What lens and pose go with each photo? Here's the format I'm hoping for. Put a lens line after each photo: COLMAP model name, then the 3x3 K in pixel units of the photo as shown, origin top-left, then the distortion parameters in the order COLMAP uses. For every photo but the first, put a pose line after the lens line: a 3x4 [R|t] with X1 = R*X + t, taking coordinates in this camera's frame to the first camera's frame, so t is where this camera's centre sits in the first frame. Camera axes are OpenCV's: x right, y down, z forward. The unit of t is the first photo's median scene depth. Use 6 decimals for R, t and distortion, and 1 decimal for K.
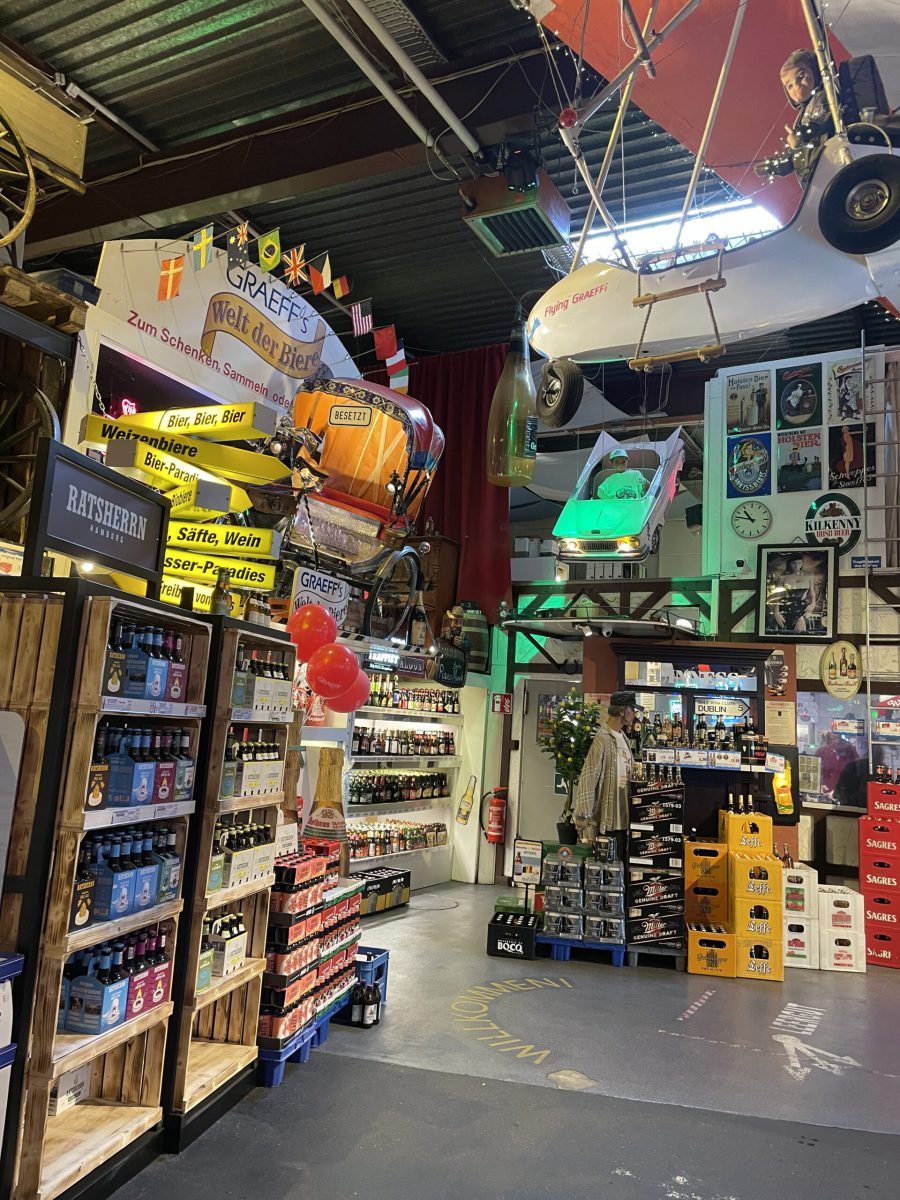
lens RADIAL K [[920.2, 0, 450.1], [0, 920.2, 590.8], [0, 0, 1]] dist [0.077868, -0.085729]
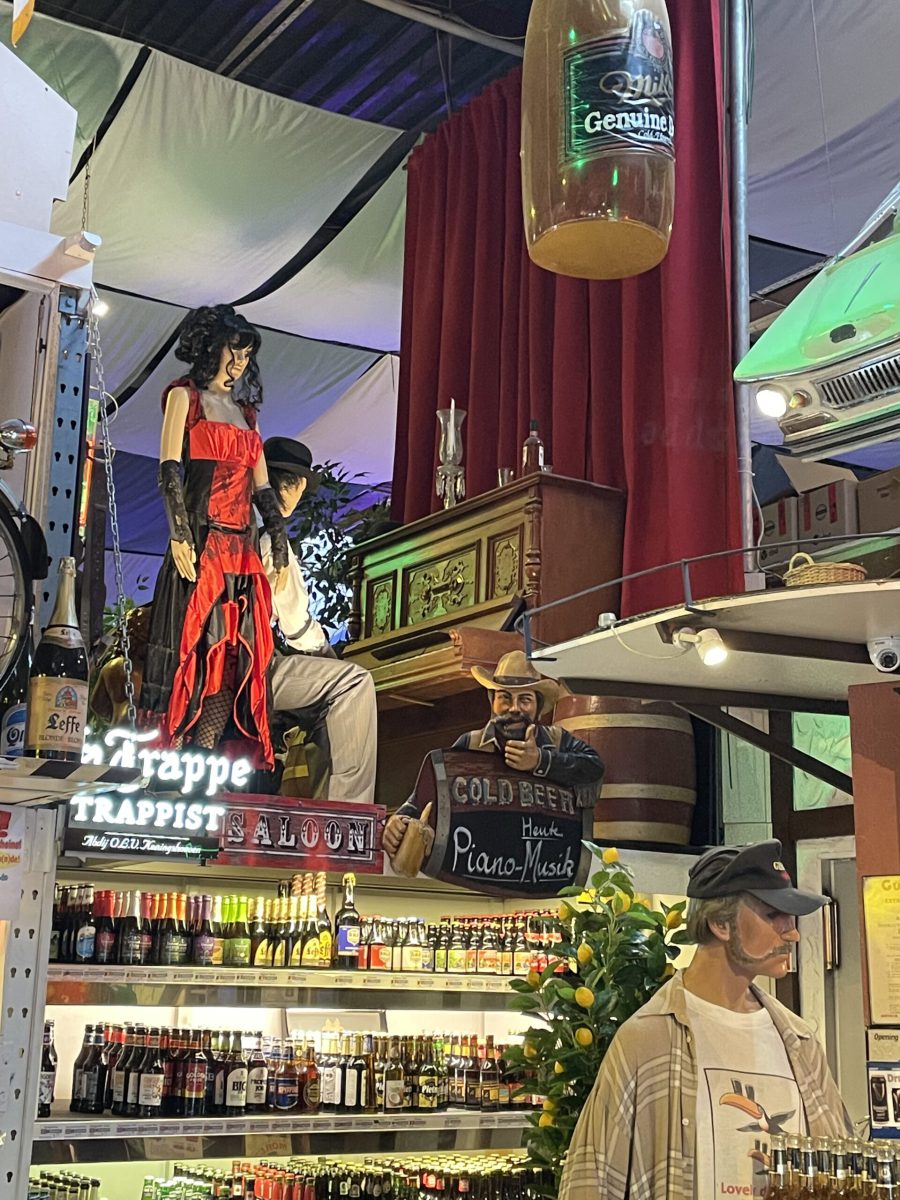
lens RADIAL K [[1741.2, 0, 461.4], [0, 1741.2, 600.7], [0, 0, 1]] dist [0.093425, 0.000000]
pose [[0.873430, -0.155857, -0.461333, 0.349547], [0.106686, 0.985625, -0.131000, 0.096137], [0.475119, 0.065202, 0.877502, 0.518052]]
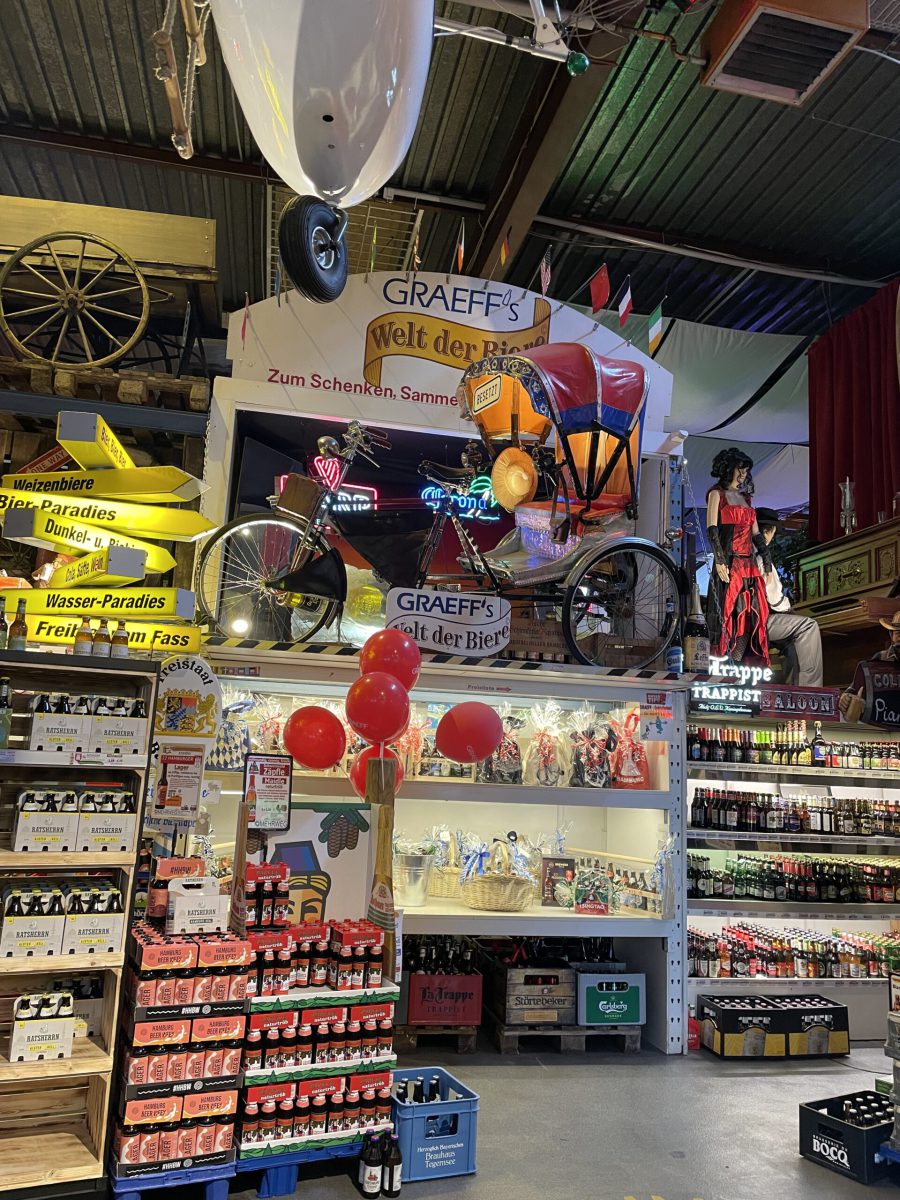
lens RADIAL K [[920.2, 0, 449.8], [0, 920.2, 601.5], [0, 0, 1]] dist [0.077868, -0.085729]
pose [[0.644657, -0.173402, -0.744546, 0.366277], [0.111298, 0.984847, -0.133001, 0.077048], [0.756327, 0.002874, 0.654188, 0.369359]]
